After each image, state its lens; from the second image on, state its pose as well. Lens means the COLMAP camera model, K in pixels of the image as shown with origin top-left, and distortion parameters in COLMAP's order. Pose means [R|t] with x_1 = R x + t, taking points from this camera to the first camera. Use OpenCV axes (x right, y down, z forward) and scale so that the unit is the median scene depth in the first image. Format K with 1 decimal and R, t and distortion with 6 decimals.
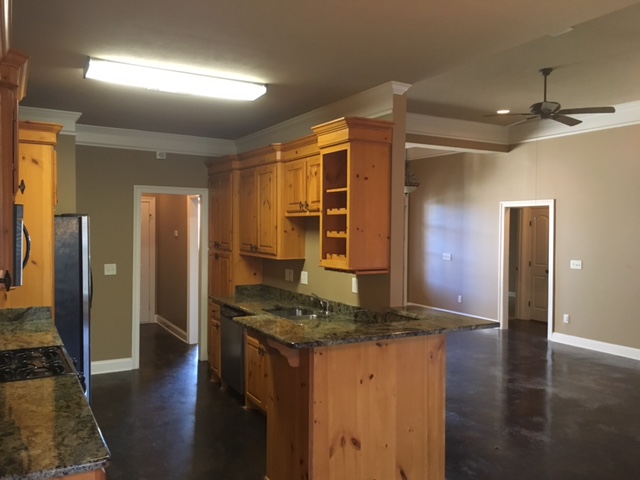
lens RADIAL K [[539.9, 0, 318.7], [0, 539.9, 239.2], [0, 0, 1]] dist [0.012822, -0.002619]
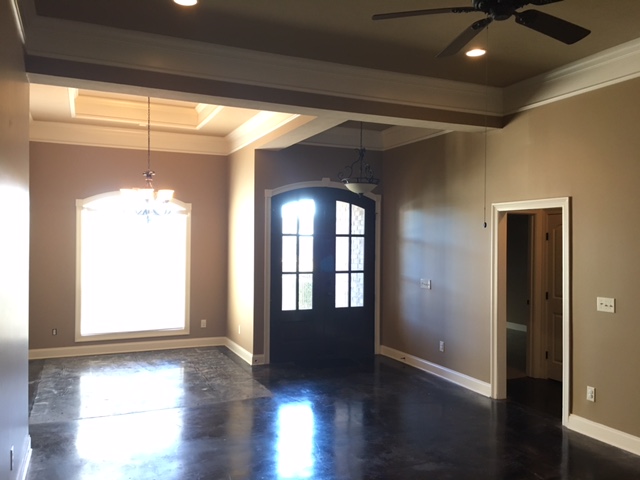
lens RADIAL K [[539.9, 0, 321.2], [0, 539.9, 239.4], [0, 0, 1]] dist [0.012822, -0.002619]
pose [[0.994676, -0.002123, -0.103029, 0.196970], [-0.000387, 0.999704, -0.024340, -0.009307], [0.103050, 0.024250, 0.994381, 0.324842]]
